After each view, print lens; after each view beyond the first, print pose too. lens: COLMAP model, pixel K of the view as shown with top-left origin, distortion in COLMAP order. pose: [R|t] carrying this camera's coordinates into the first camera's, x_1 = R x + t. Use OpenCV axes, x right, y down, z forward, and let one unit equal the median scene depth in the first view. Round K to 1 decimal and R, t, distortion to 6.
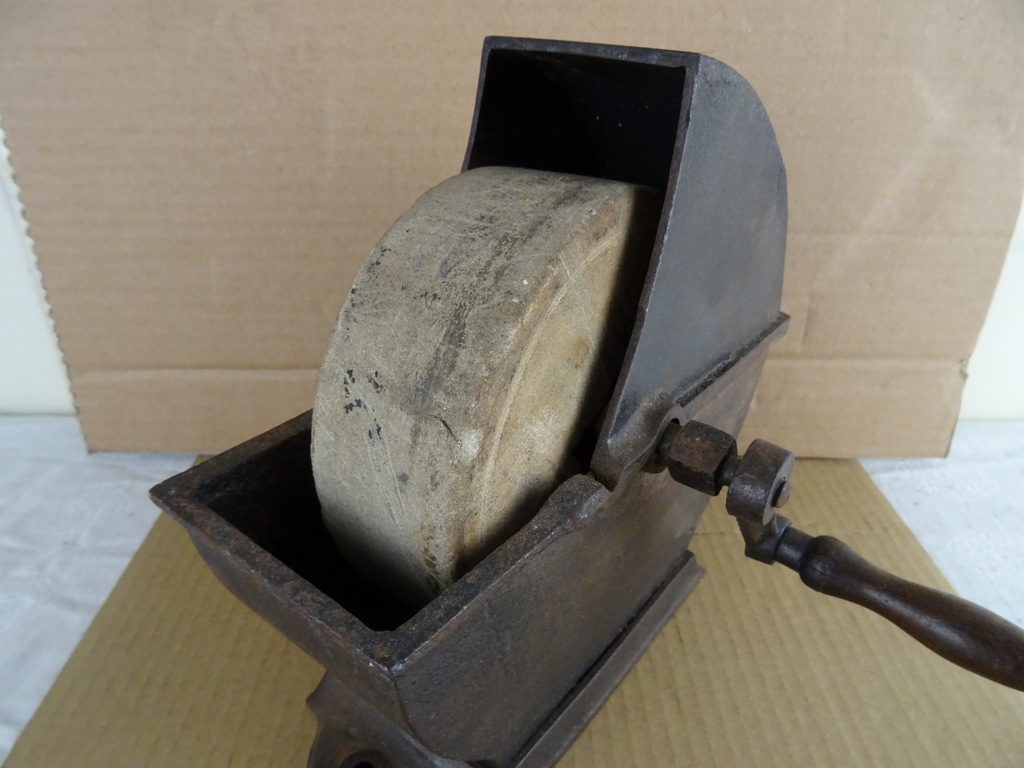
lens RADIAL K [[723.2, 0, 515.6], [0, 723.2, 382.4], [0, 0, 1]] dist [0.002098, -0.012712]
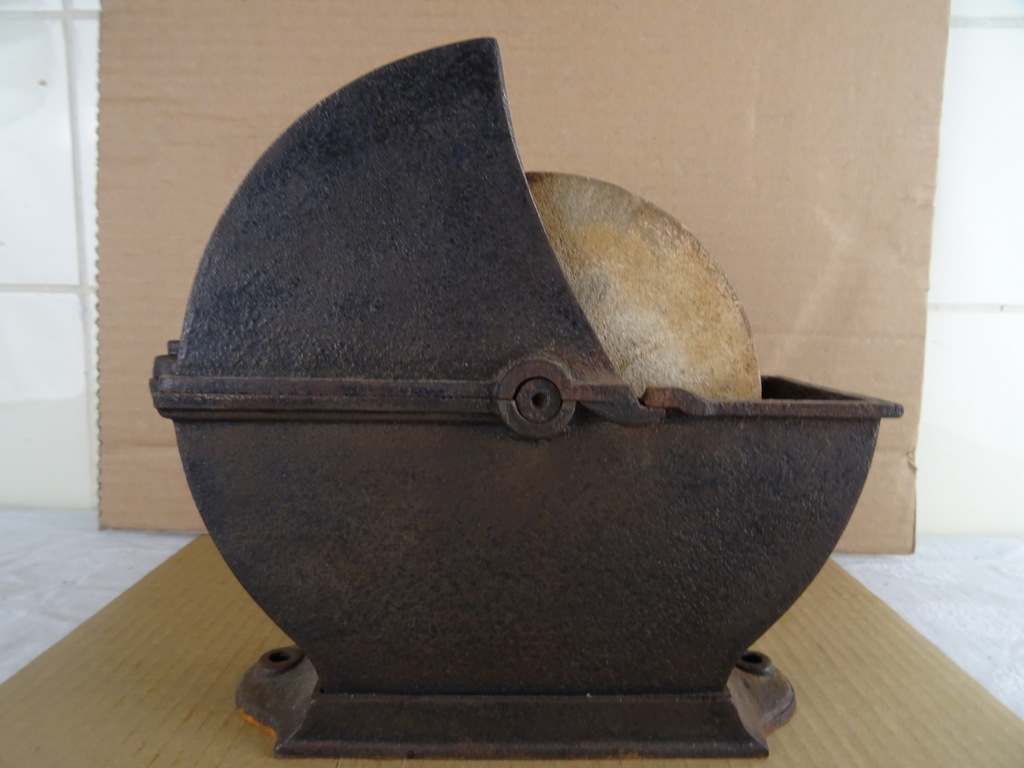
lens RADIAL K [[723.2, 0, 515.5], [0, 723.2, 386.6], [0, 0, 1]] dist [0.002098, -0.012712]
pose [[0.999649, 0.013713, -0.022668, 0.058187], [-0.021149, 0.928375, -0.371042, 0.362281], [0.015956, 0.371391, 0.928339, -0.078124]]
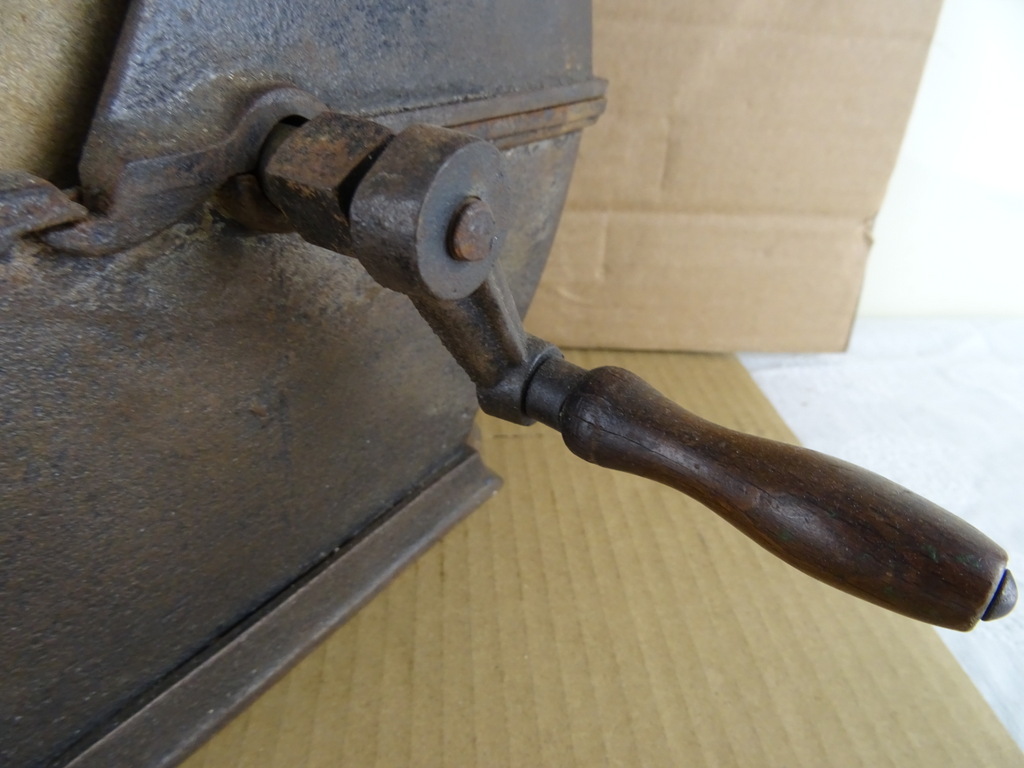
lens RADIAL K [[723.2, 0, 513.2], [0, 723.2, 381.2], [0, 0, 1]] dist [0.002098, -0.012712]
pose [[0.996523, 0.006240, 0.083084, 0.222150], [-0.008699, 0.999534, 0.029259, 0.150132], [-0.082863, -0.029880, 0.996113, 0.319452]]
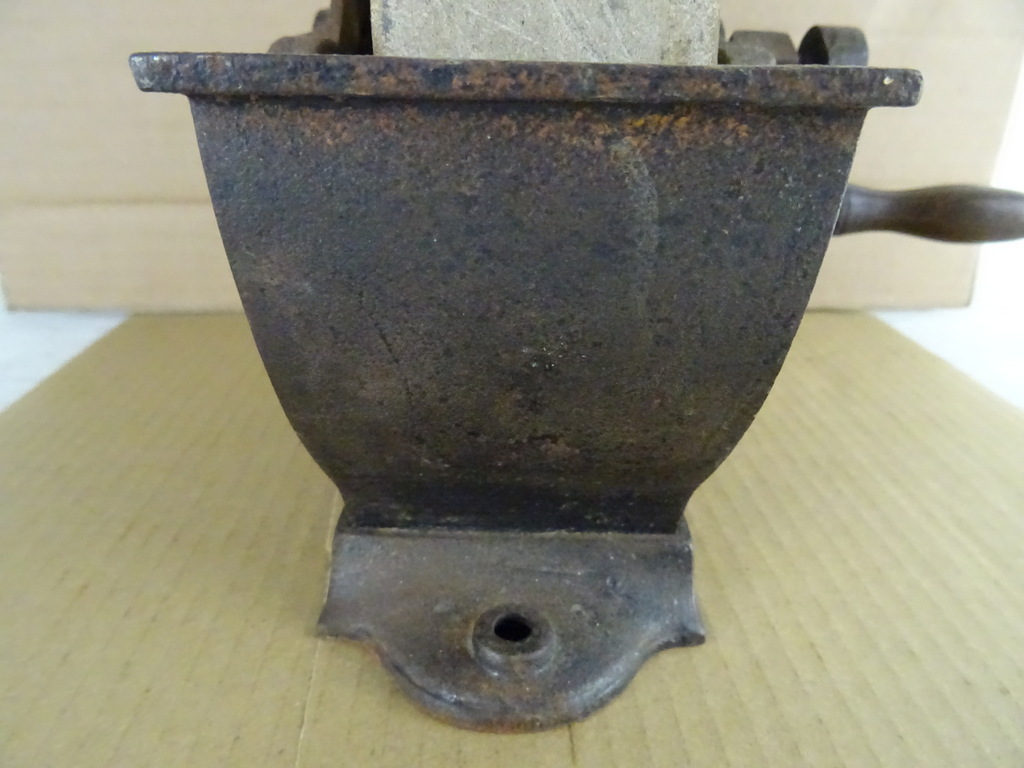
lens RADIAL K [[723.2, 0, 515.3], [0, 723.2, 387.9], [0, 0, 1]] dist [0.002098, -0.012712]
pose [[0.999601, -0.016299, 0.023070, 0.006121], [0.017974, 0.997068, -0.074380, 0.340704], [-0.021790, 0.074765, 0.996963, 0.154596]]
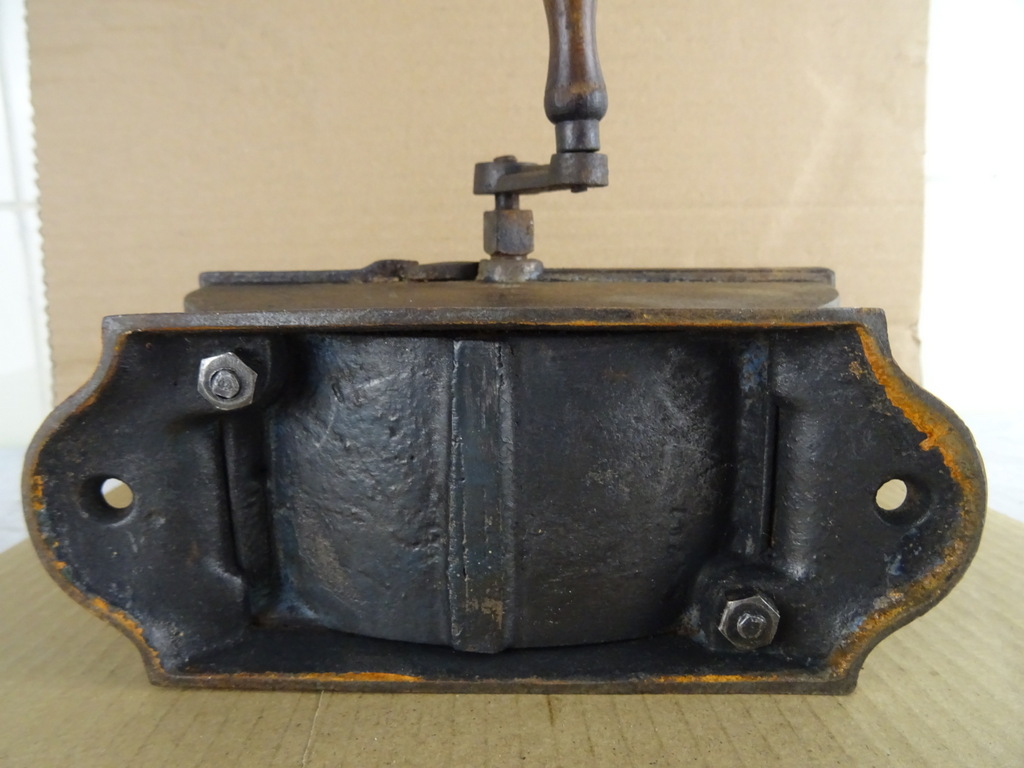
lens RADIAL K [[723.2, 0, 512.5], [0, 723.2, 379.1], [0, 0, 1]] dist [0.002098, -0.012712]
pose [[0.998986, -0.041145, 0.018289, 0.020032], [0.044961, 0.933476, -0.355812, 0.478650], [-0.002433, 0.356273, 0.934379, 0.057627]]
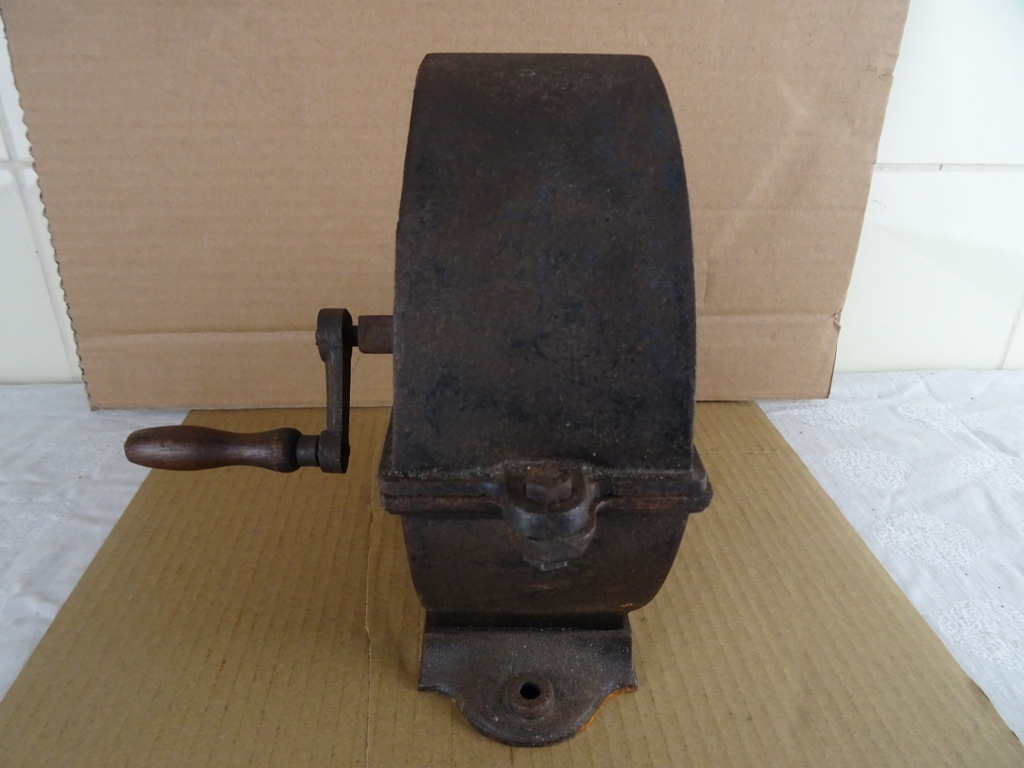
lens RADIAL K [[723.2, 0, 514.5], [0, 723.2, 380.7], [0, 0, 1]] dist [0.002098, -0.012712]
pose [[0.998177, -0.022008, 0.056195, 0.012847], [0.023821, 0.999210, -0.031797, 0.131141], [-0.055451, 0.033077, 0.997913, -0.219915]]
